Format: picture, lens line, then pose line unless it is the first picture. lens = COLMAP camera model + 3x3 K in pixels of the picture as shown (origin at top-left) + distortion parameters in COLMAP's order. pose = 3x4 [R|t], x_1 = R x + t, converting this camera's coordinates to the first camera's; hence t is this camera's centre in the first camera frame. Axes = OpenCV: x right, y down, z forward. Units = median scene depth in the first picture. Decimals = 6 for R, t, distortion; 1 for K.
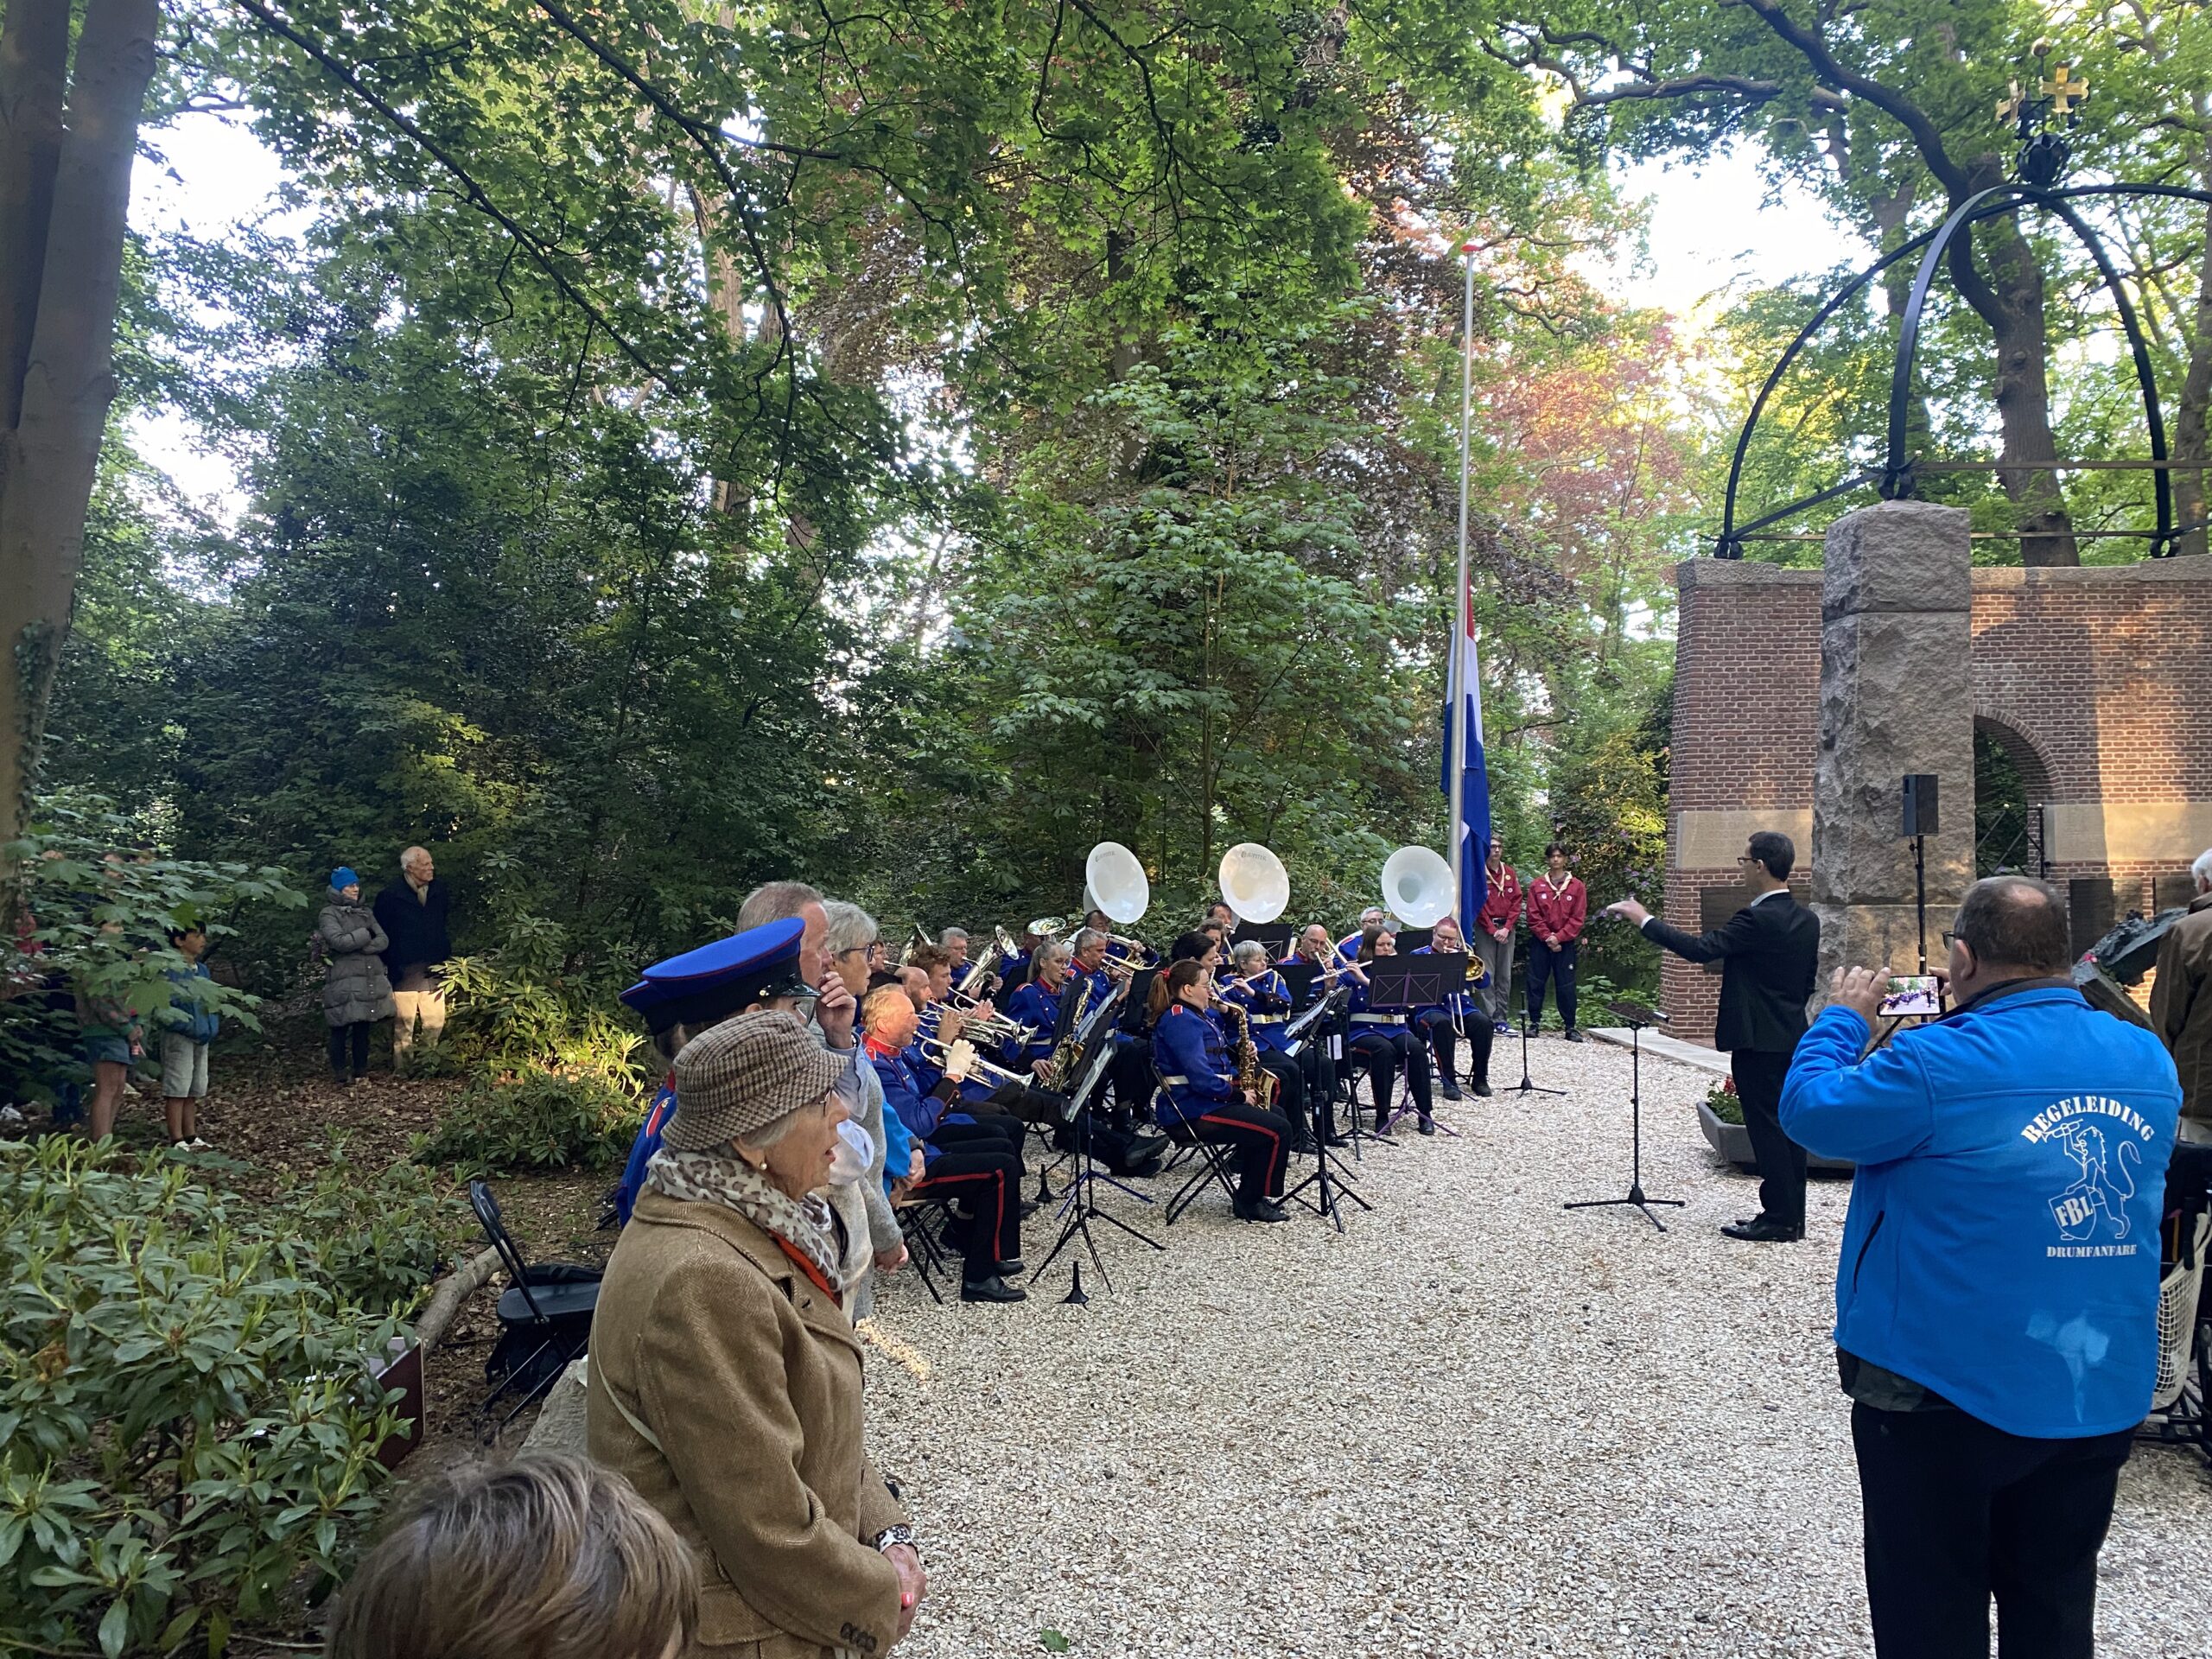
lens RADIAL K [[1692.6, 0, 1106.0], [0, 1692.6, 829.5], [0, 0, 1]] dist [0.006971, -0.010102]
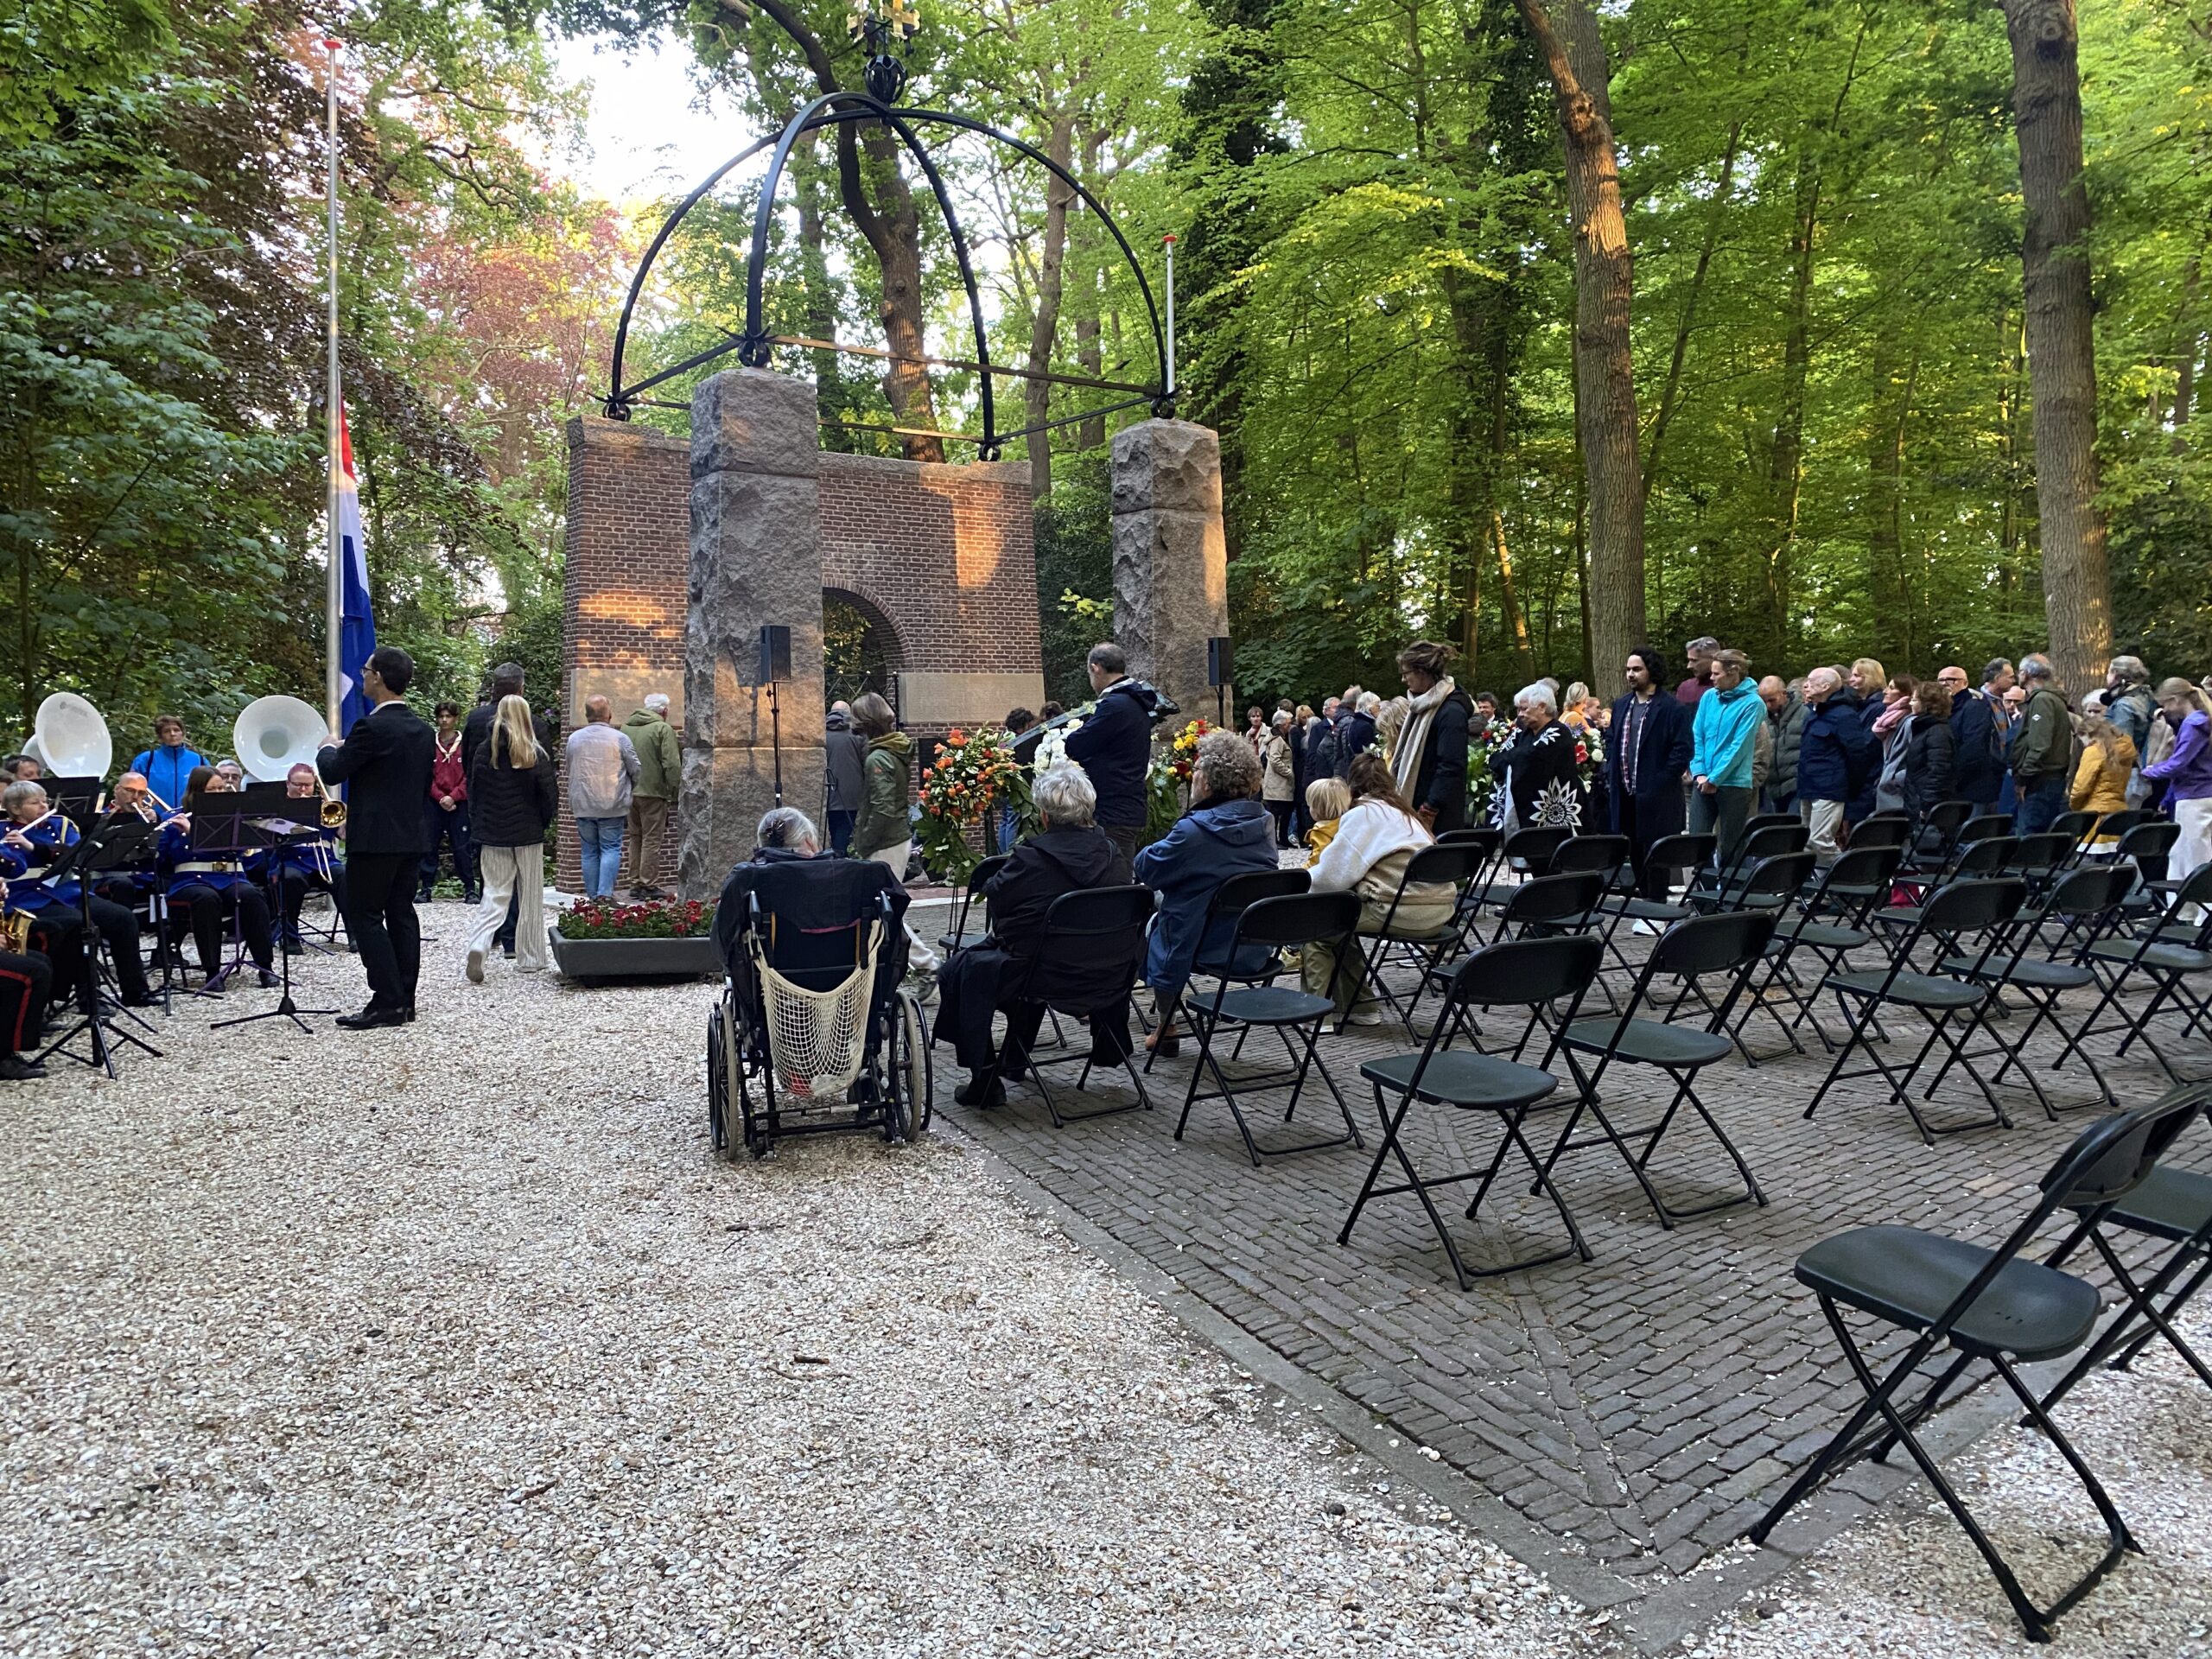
lens RADIAL K [[1663.1, 0, 1084.2], [0, 1663.1, 837.8], [0, 0, 1]] dist [0.091985, -0.134467]
pose [[0.836561, -0.029321, 0.547089, 0.050985], [-0.002773, 0.998327, 0.057746, 0.036213], [-0.547867, -0.049825, 0.835080, -0.007632]]
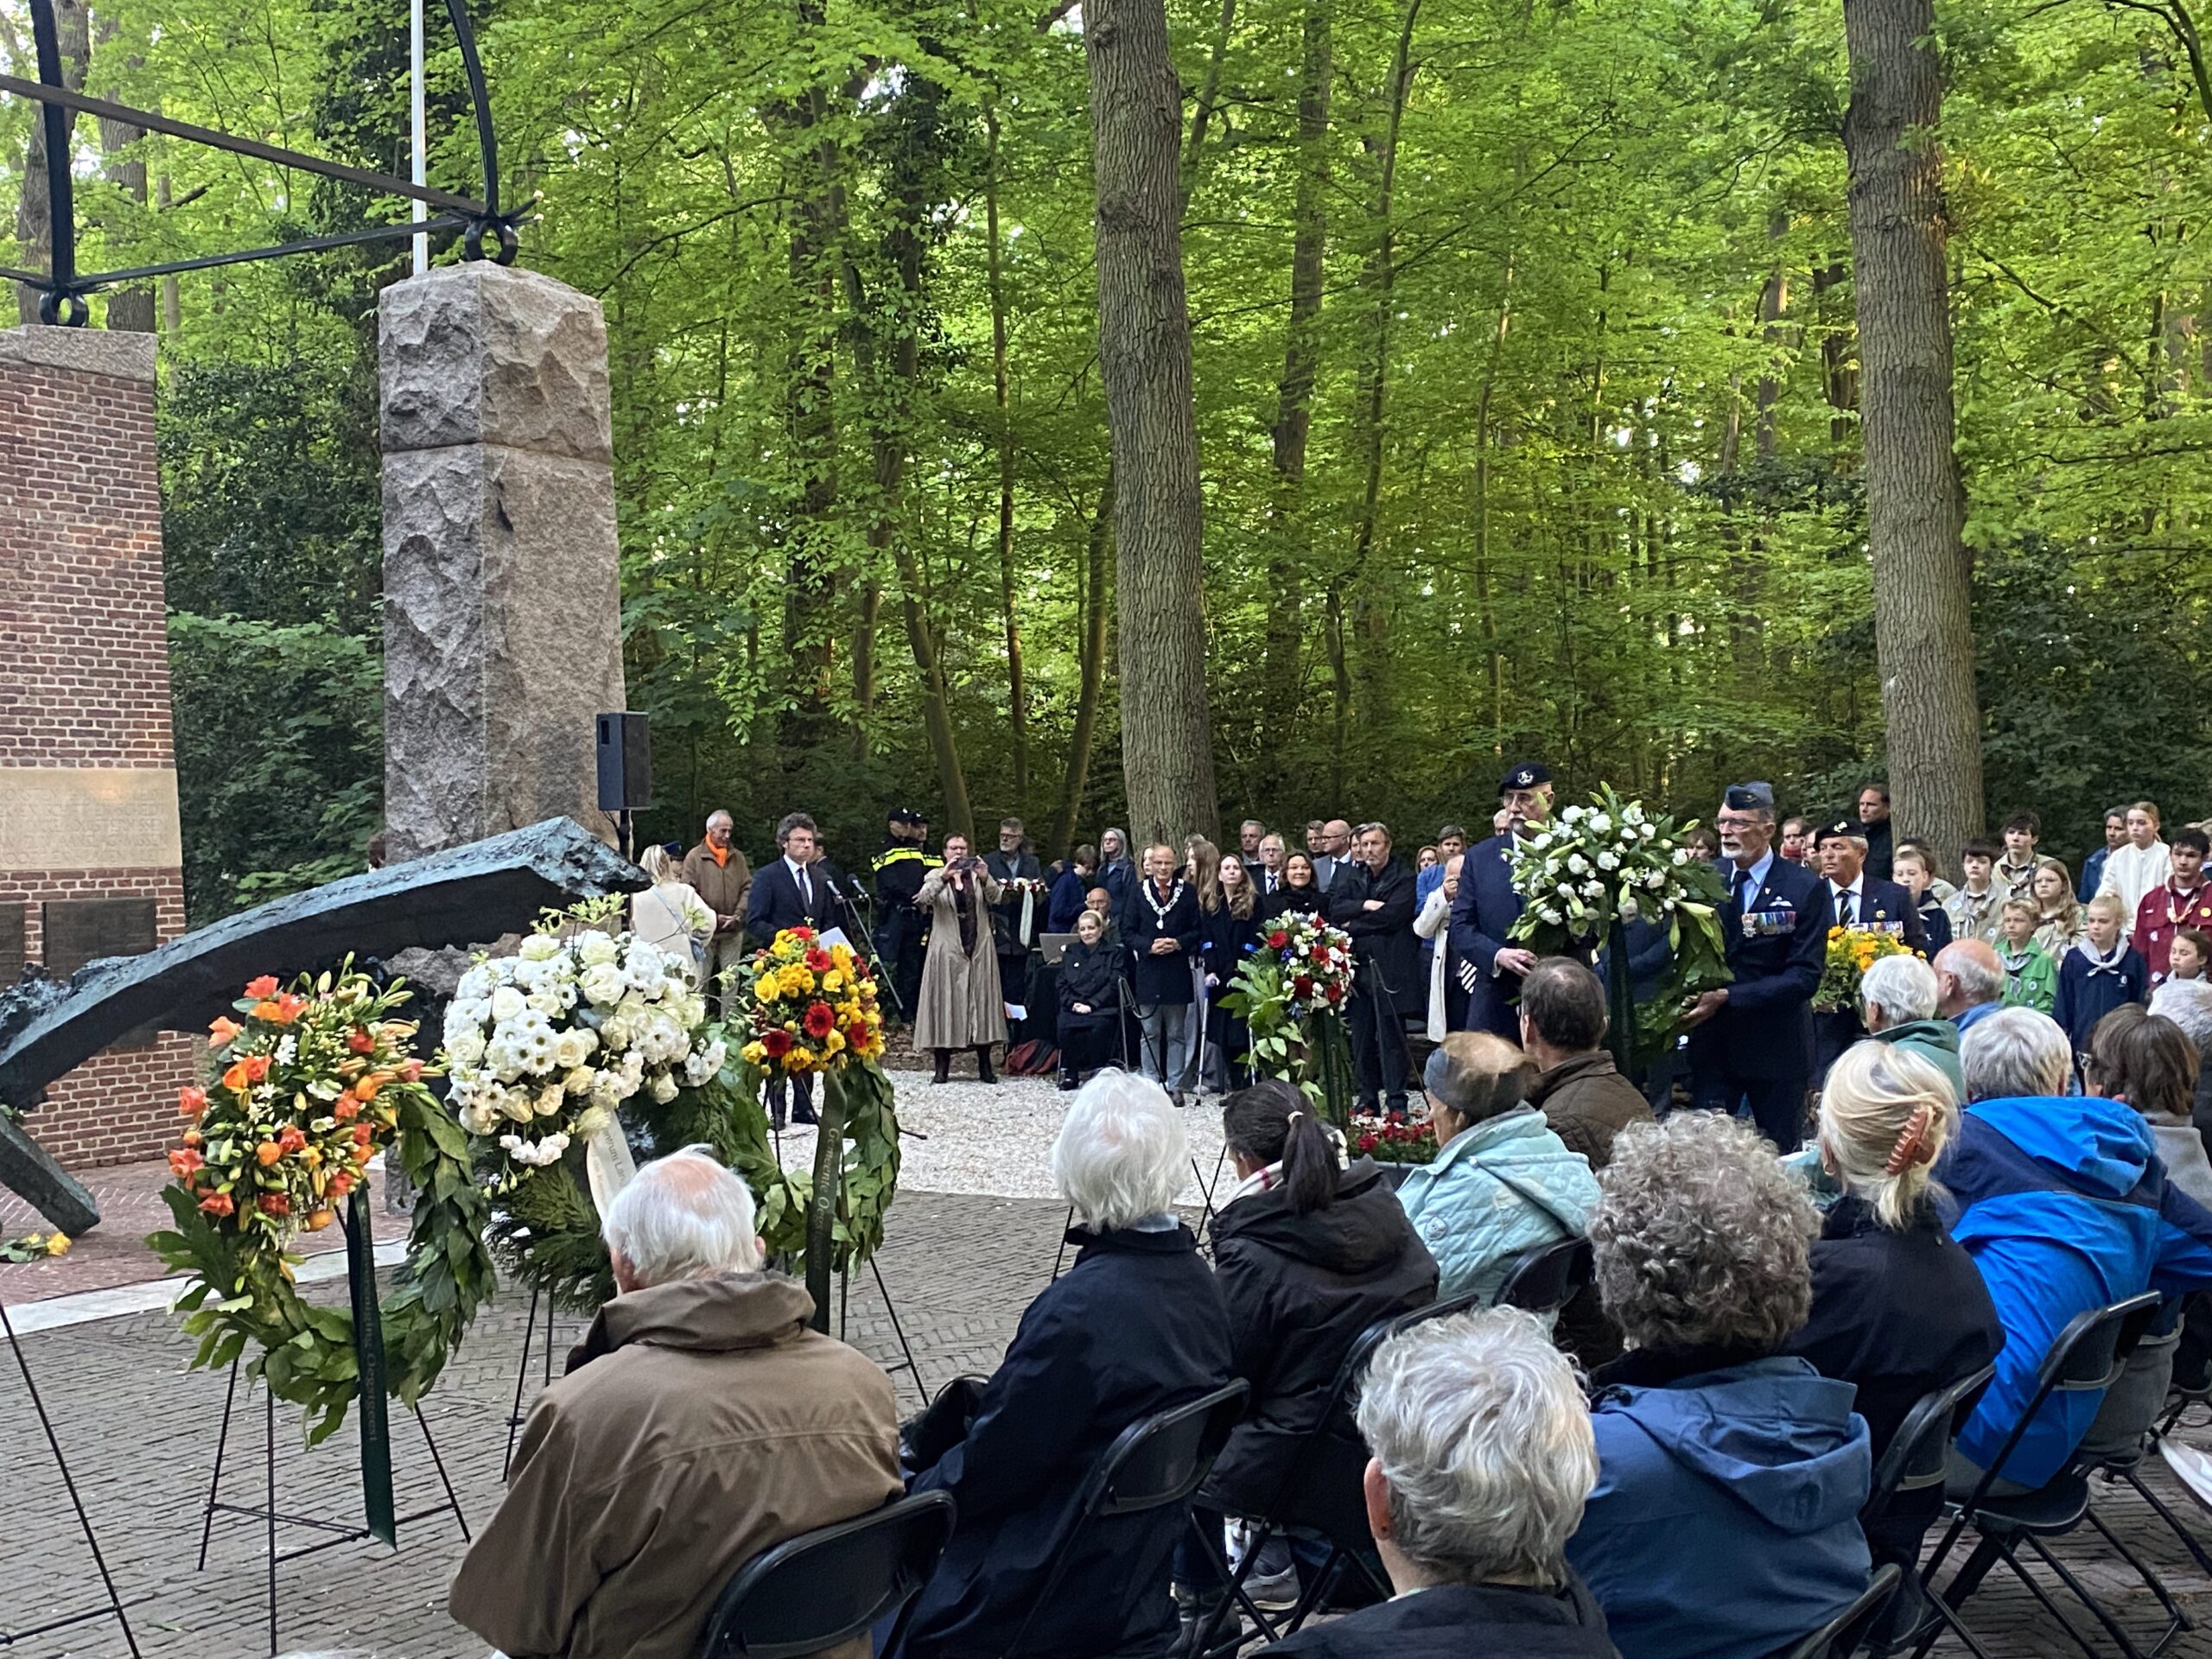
lens RADIAL K [[2617.3, 0, 1053.8], [0, 2617.3, 840.4], [0, 0, 1]] dist [0.177055, -0.561837]
pose [[0.579609, 0.008462, 0.814851, 0.122254], [-0.009119, 0.999951, -0.003897, 0.009635], [-0.814844, -0.005172, 0.579658, 0.269396]]
